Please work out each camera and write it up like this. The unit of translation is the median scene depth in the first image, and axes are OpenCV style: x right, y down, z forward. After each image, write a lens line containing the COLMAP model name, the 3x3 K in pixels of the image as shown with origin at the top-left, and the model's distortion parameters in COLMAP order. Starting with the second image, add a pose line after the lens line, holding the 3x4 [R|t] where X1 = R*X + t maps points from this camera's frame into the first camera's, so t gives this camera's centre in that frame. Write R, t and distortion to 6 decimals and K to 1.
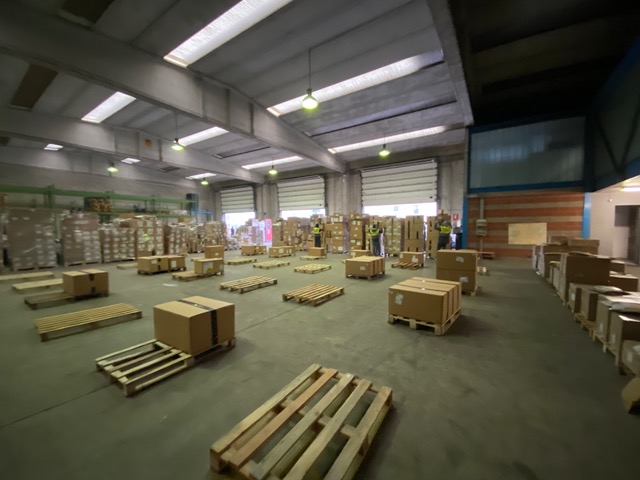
lens RADIAL K [[257.6, 0, 318.2], [0, 257.6, 244.7], [0, 0, 1]] dist [0.026104, 0.000005]
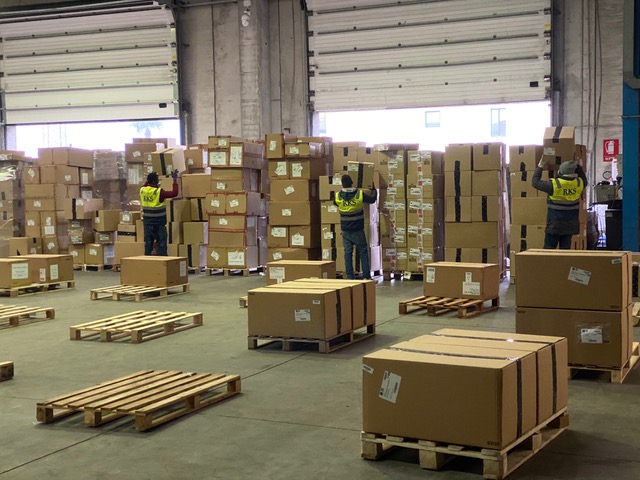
lens RADIAL K [[963.5, 0, 332.3], [0, 963.5, 216.3], [0, 0, 1]] dist [0.174807, 0.000000]
pose [[0.984096, -0.014676, 0.177028, 0.001496], [0.020825, 0.999241, -0.032926, 0.006393], [-0.176410, 0.036089, 0.983655, -0.096292]]
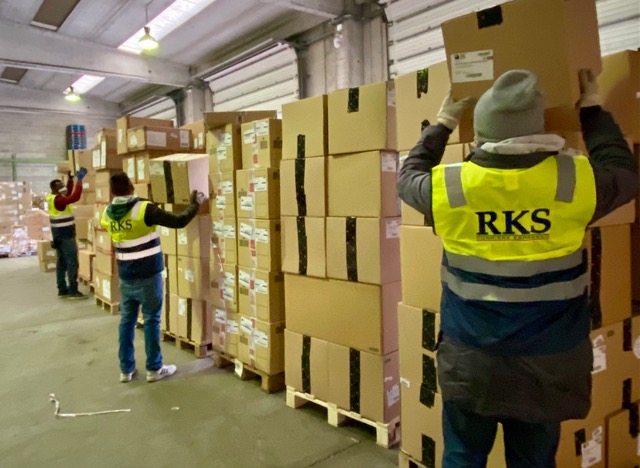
lens RADIAL K [[425.9, 0, 330.4], [0, 425.9, 195.1], [0, 0, 1]] dist [0.034053, 0.000184]
pose [[0.931229, -0.017220, -0.364027, 0.439519], [-0.000632, 0.998805, -0.048864, -0.051391], [0.364433, 0.045733, 0.930106, 0.792427]]
